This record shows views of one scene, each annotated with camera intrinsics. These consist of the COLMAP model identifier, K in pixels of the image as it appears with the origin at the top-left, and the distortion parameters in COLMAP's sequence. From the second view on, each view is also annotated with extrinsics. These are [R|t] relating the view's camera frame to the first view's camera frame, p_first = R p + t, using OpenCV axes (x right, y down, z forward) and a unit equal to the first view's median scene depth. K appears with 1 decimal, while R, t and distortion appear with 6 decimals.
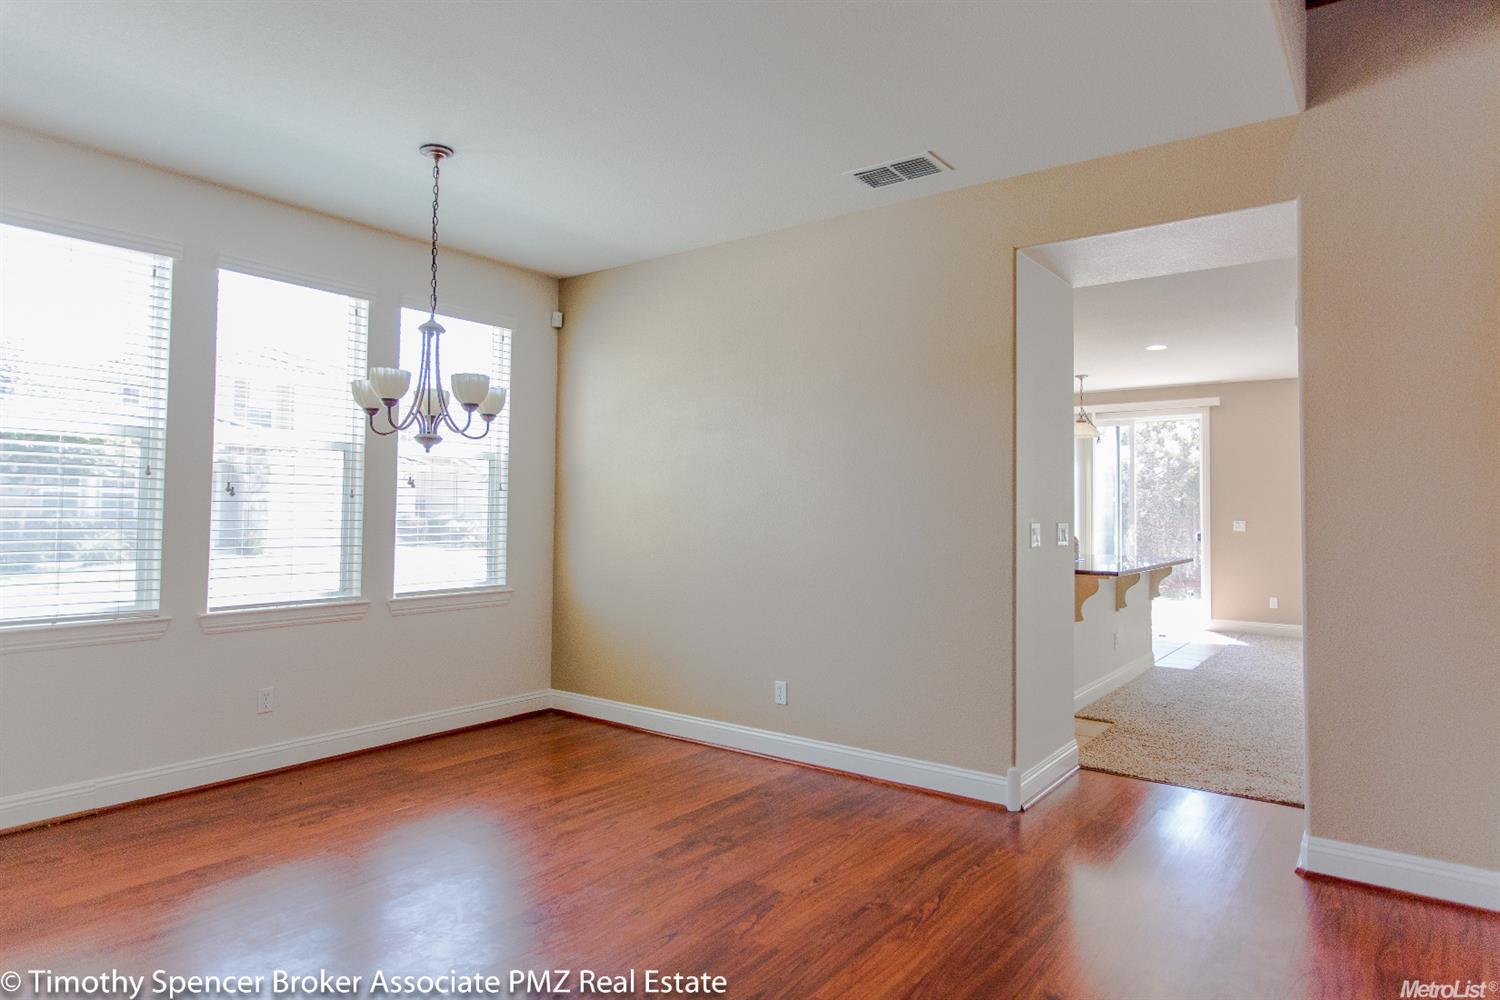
lens RADIAL K [[882.3, 0, 750.0], [0, 882.3, 500.0], [0, 0, 1]] dist [-0.008242, 0.003348]
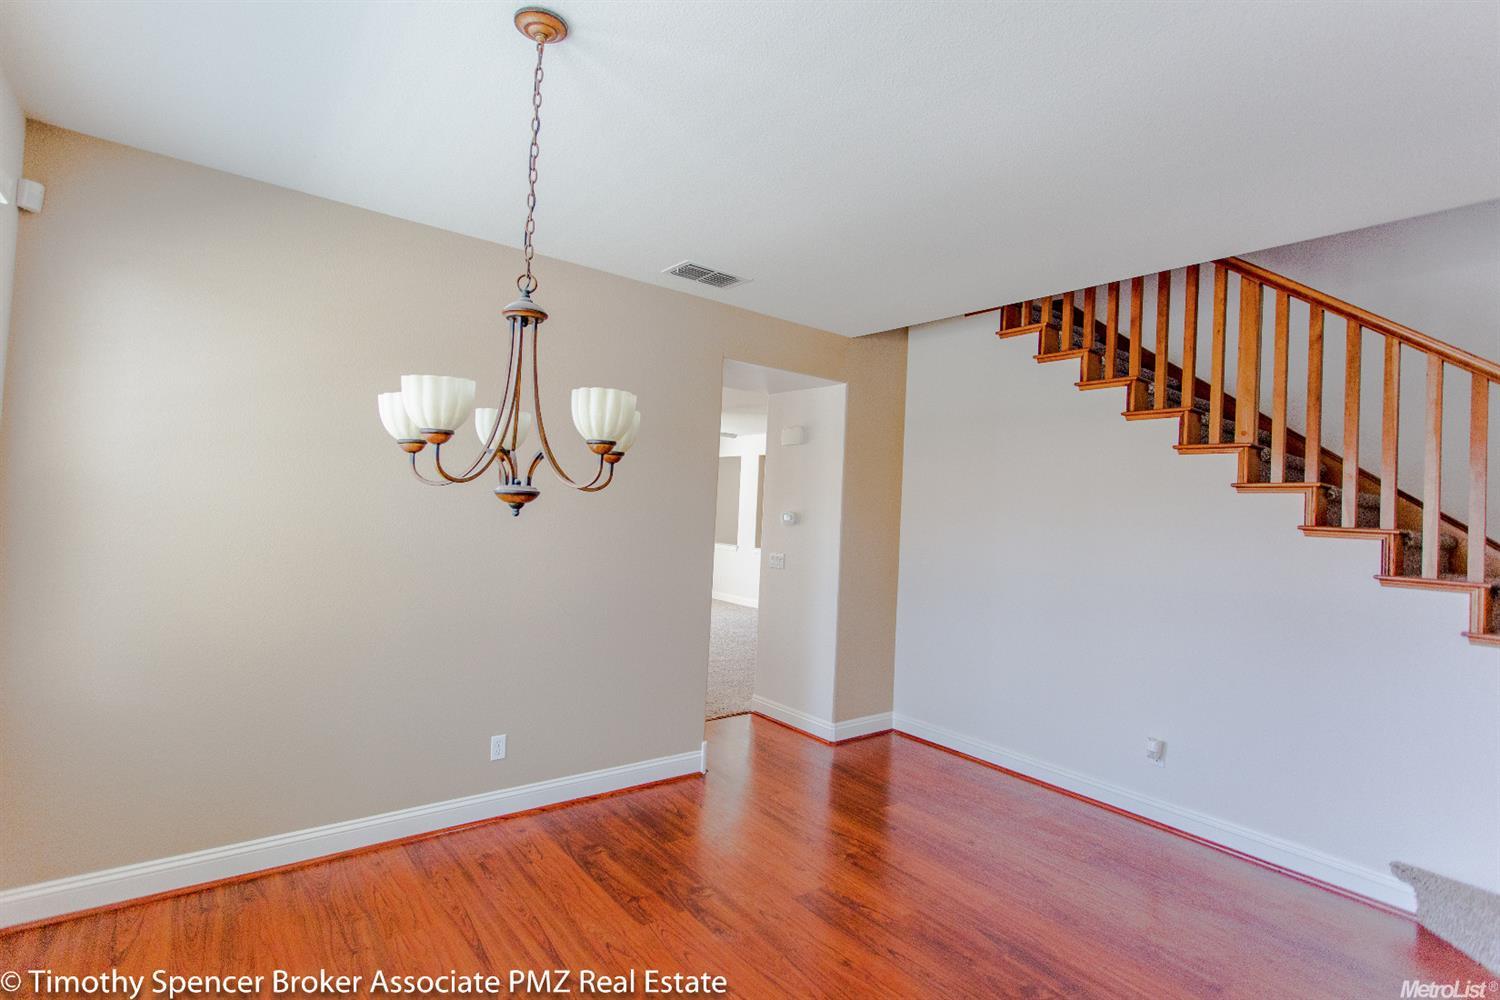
lens RADIAL K [[700.2, 0, 750.0], [0, 700.2, 500.0], [0, 0, 1]] dist [-0.001226, -0.000030]
pose [[0.278278, 0.018242, 0.960327, -0.736174], [-0.054953, 0.998484, -0.003042, -0.067446], [-0.958927, -0.051926, 0.278859, 0.667867]]
